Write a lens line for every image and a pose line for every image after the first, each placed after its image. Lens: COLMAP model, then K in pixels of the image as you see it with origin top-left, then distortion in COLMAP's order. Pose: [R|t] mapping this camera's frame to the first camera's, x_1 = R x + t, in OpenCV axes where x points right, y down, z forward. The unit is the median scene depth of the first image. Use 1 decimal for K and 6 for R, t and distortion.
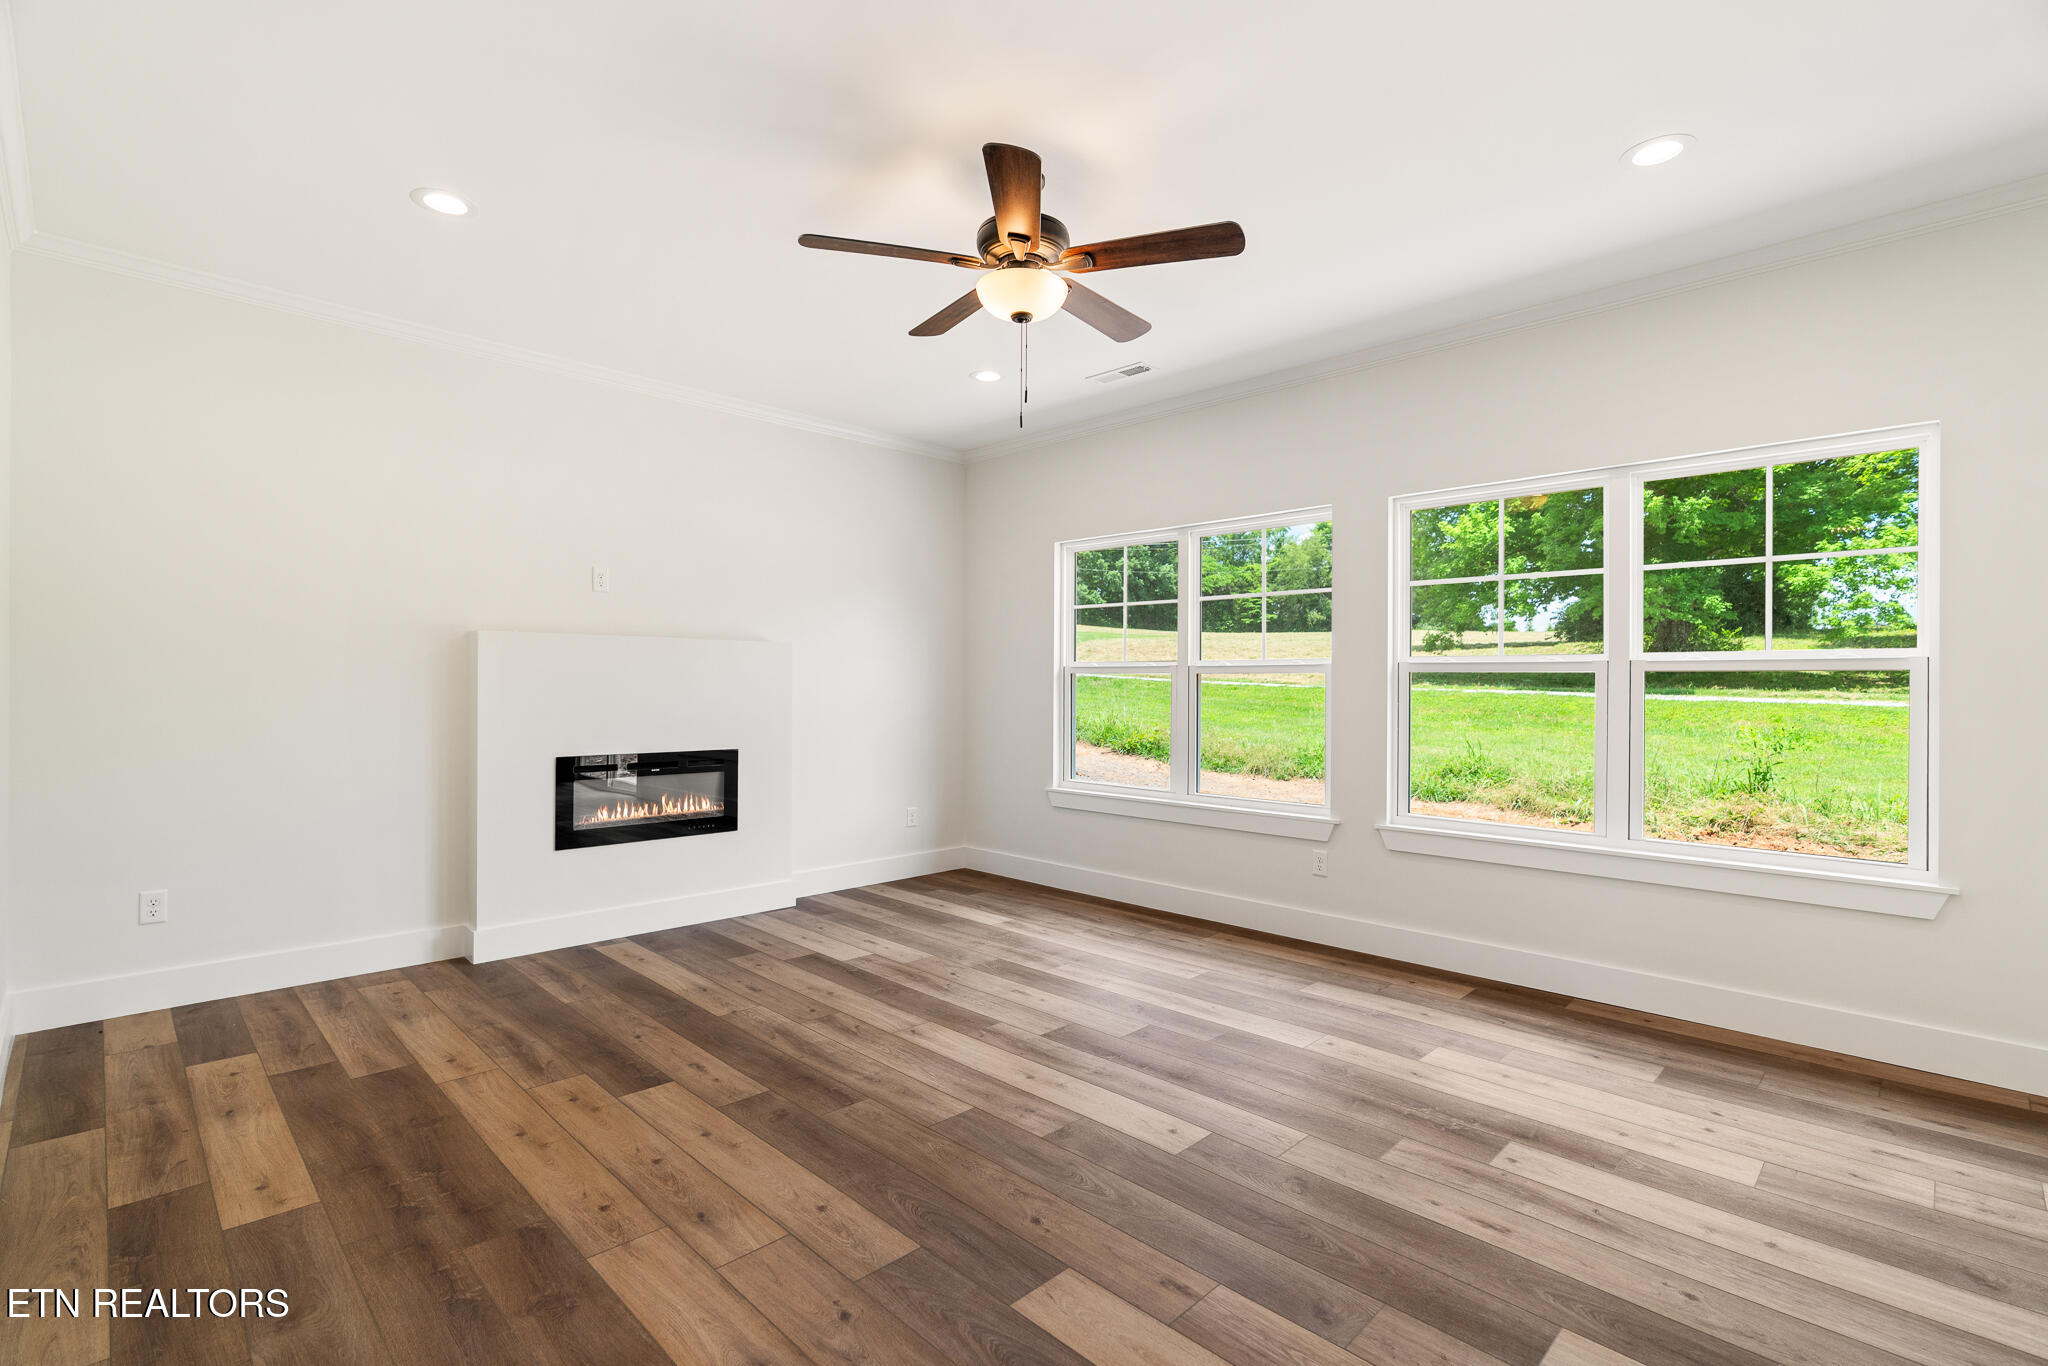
lens RADIAL K [[929.7, 0, 1020.1], [0, 929.7, 681.9], [0, 0, 1]] dist [0.001597, 0.000063]
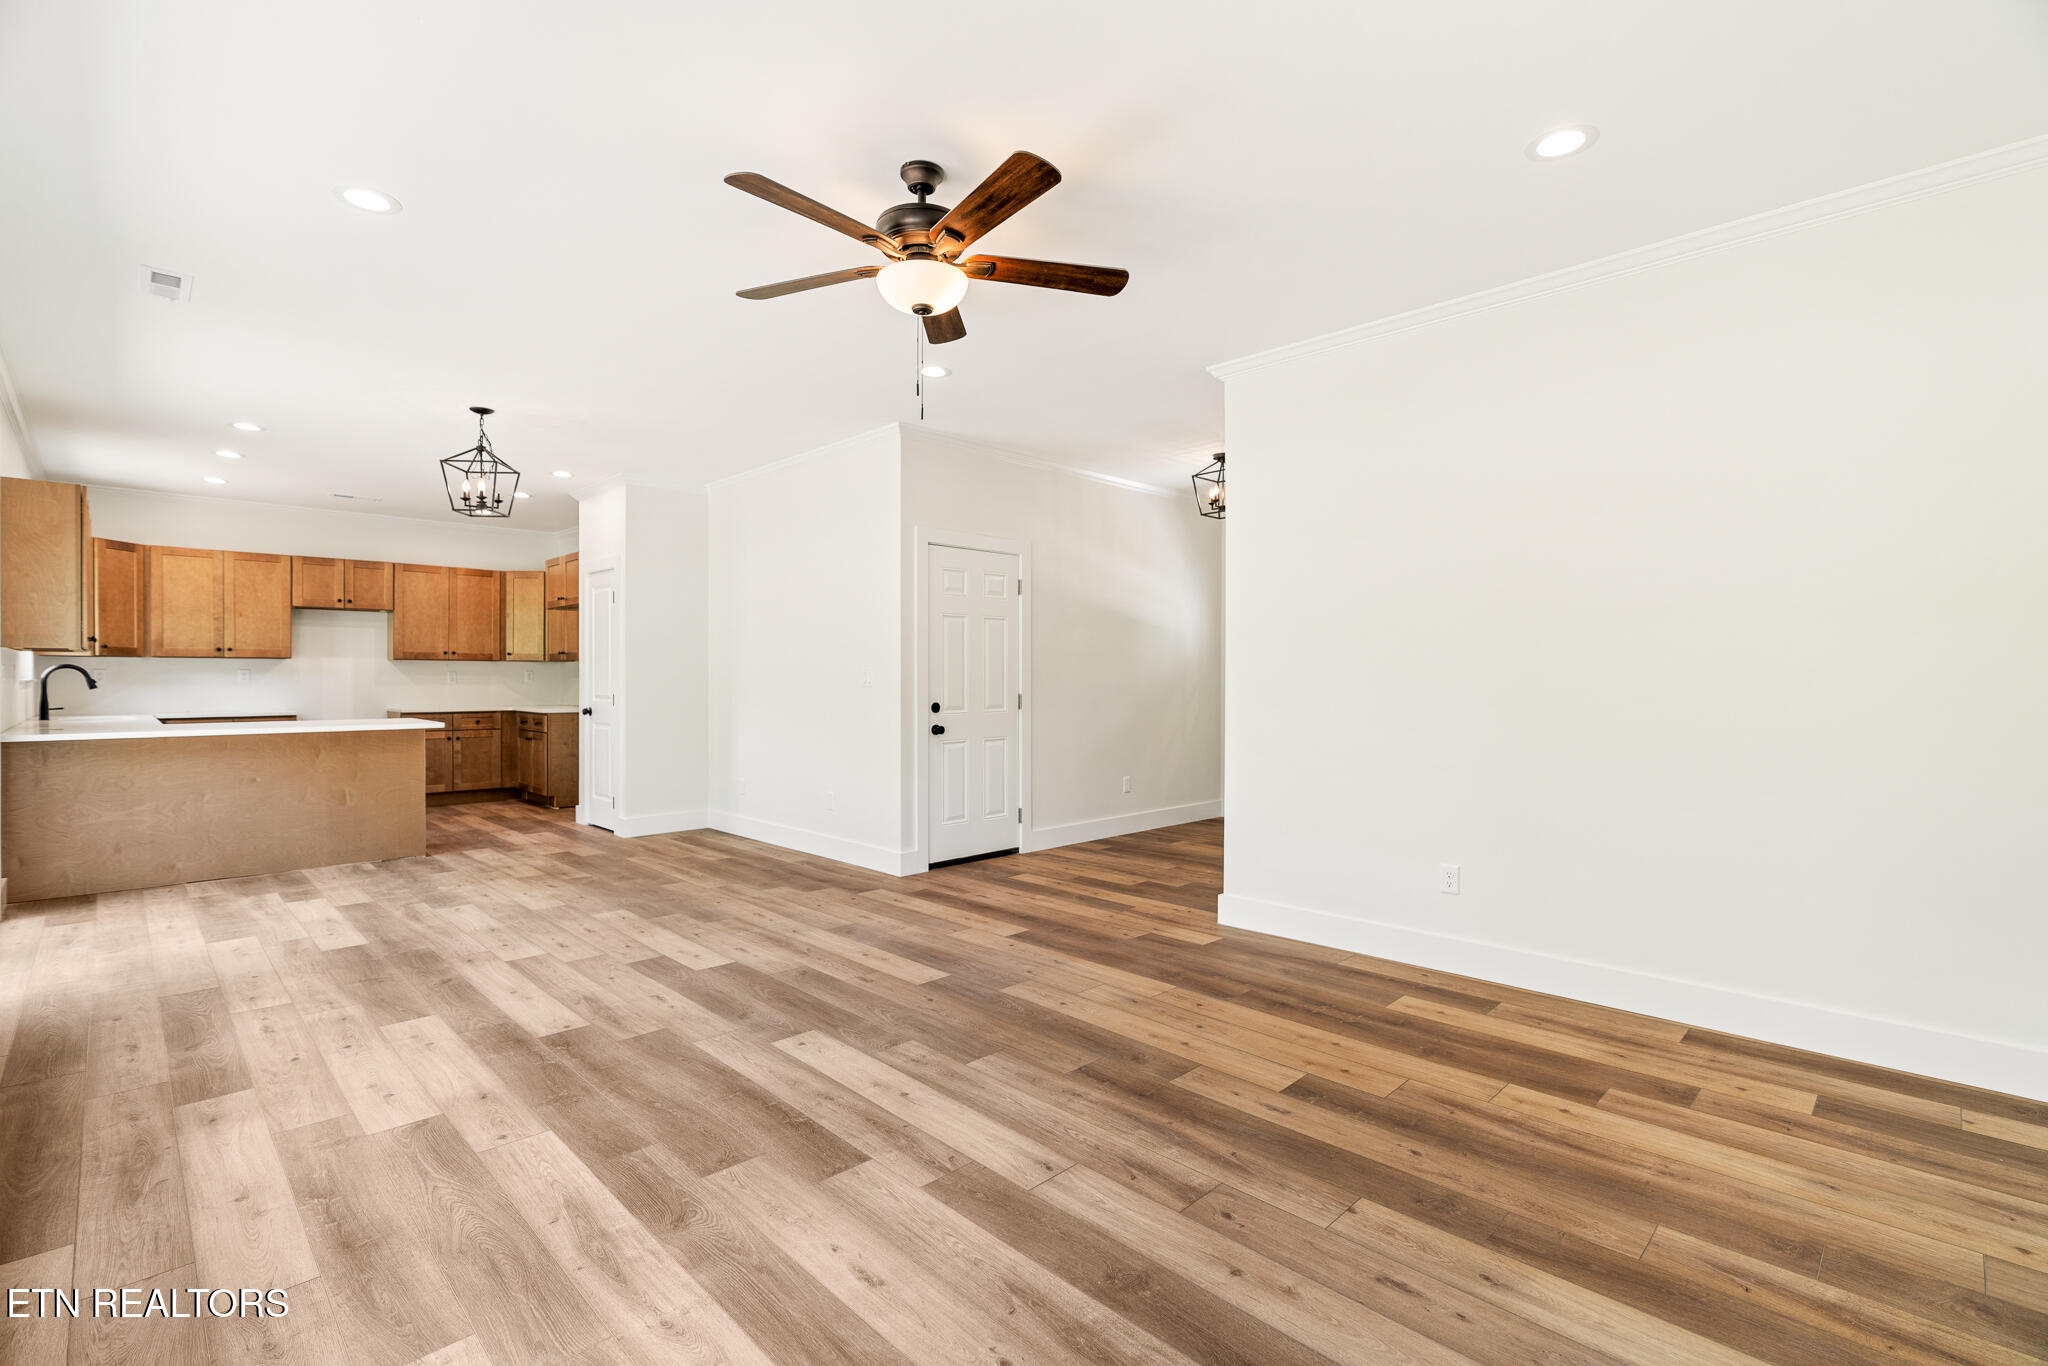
lens RADIAL K [[929.7, 0, 1025.2], [0, 929.7, 680.1], [0, 0, 1]] dist [0.001597, 0.000063]
pose [[-0.999980, -0.006269, -0.000795, -0.105399], [-0.006271, 0.999978, 0.002382, 0.005052], [0.000780, 0.002387, -0.999997, 1.904481]]
